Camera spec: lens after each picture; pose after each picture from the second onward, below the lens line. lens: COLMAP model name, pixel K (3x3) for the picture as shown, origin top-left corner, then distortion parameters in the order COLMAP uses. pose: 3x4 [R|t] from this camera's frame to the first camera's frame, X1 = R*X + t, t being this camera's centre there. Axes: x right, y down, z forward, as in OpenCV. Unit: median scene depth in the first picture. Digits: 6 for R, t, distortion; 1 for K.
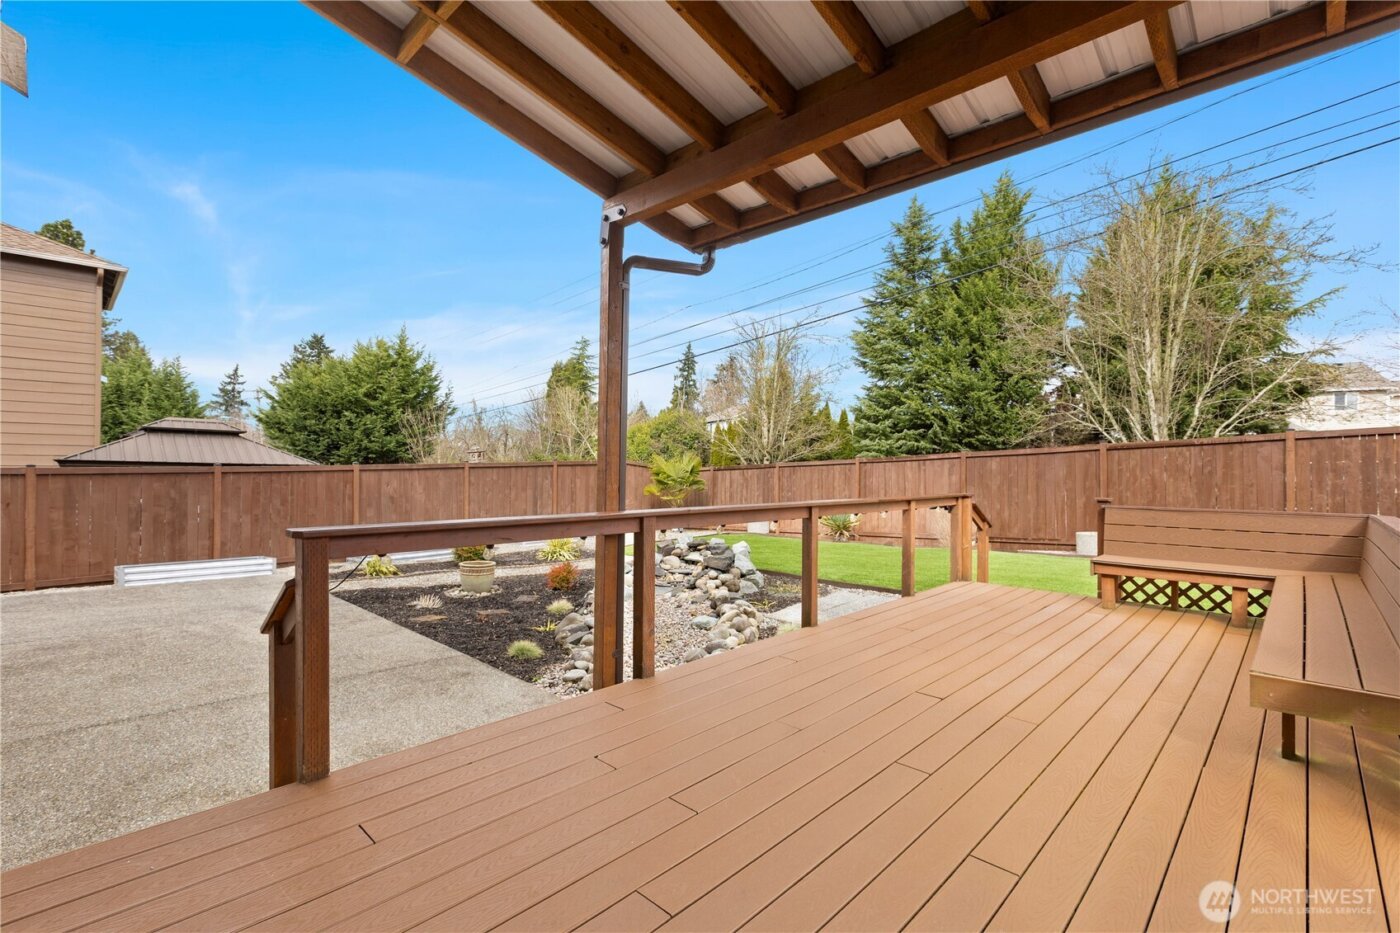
lens RADIAL K [[635.9, 0, 678.8], [0, 635.9, 469.9], [0, 0, 1]] dist [-0.004715, -0.002628]
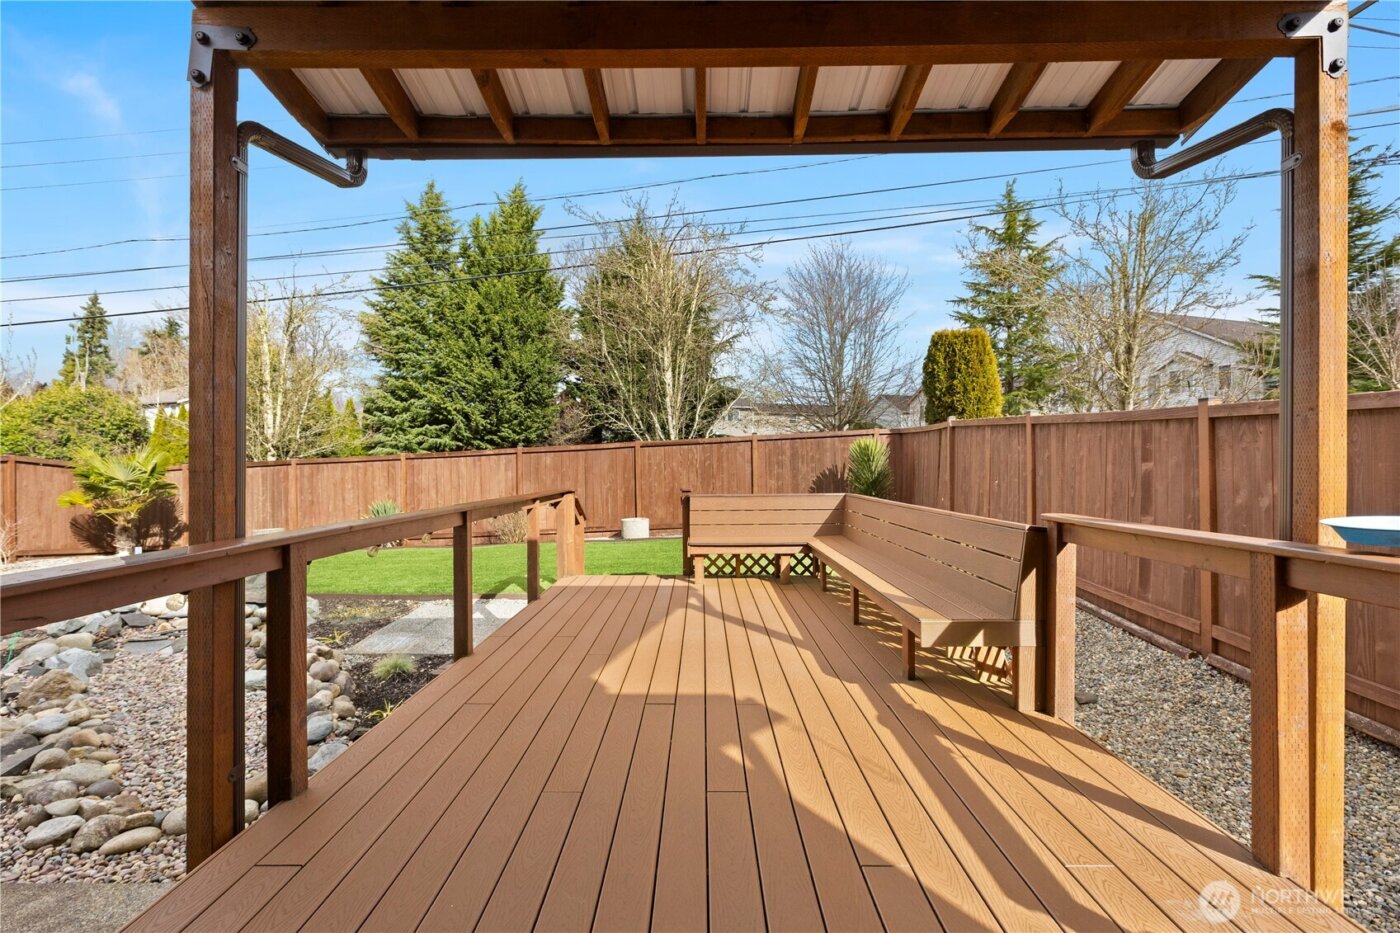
lens RADIAL K [[635.9, 0, 700.8], [0, 635.9, 468.1], [0, 0, 1]] dist [-0.004715, -0.002628]
pose [[0.707965, -0.012917, 0.706130, -0.068869], [0.010726, 0.999914, 0.007536, -0.000295], [-0.706166, 0.002239, 0.708043, 0.088712]]
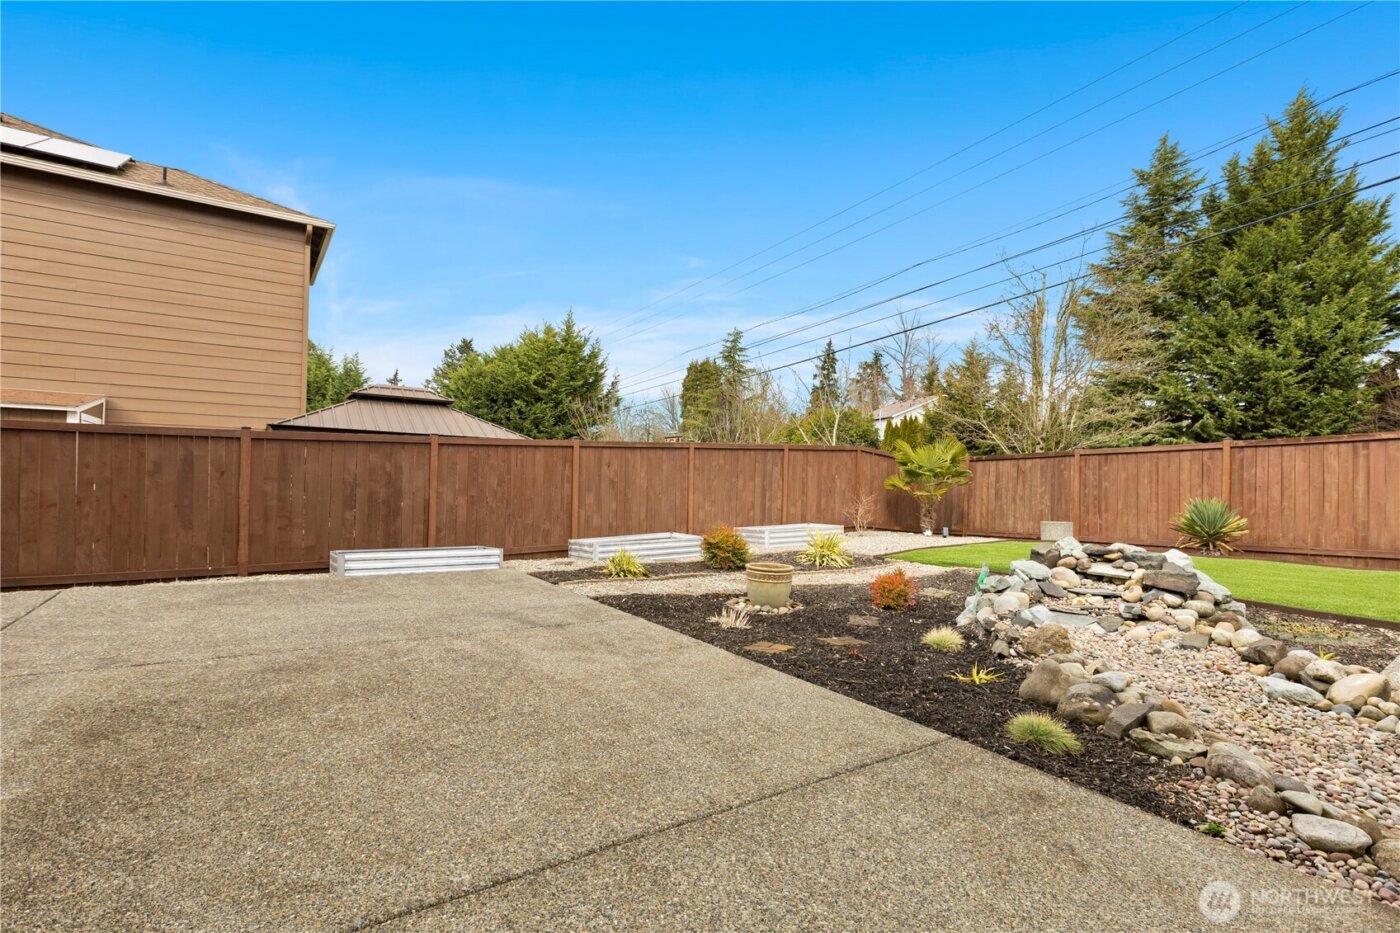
lens RADIAL K [[635.9, 0, 658.9], [0, 635.9, 477.0], [0, 0, 1]] dist [-0.004715, -0.002628]
pose [[0.979101, 0.016004, -0.202745, -0.251529], [-0.015972, 0.999871, 0.001792, 0.039371], [0.202748, 0.001484, 0.979230, 0.225668]]
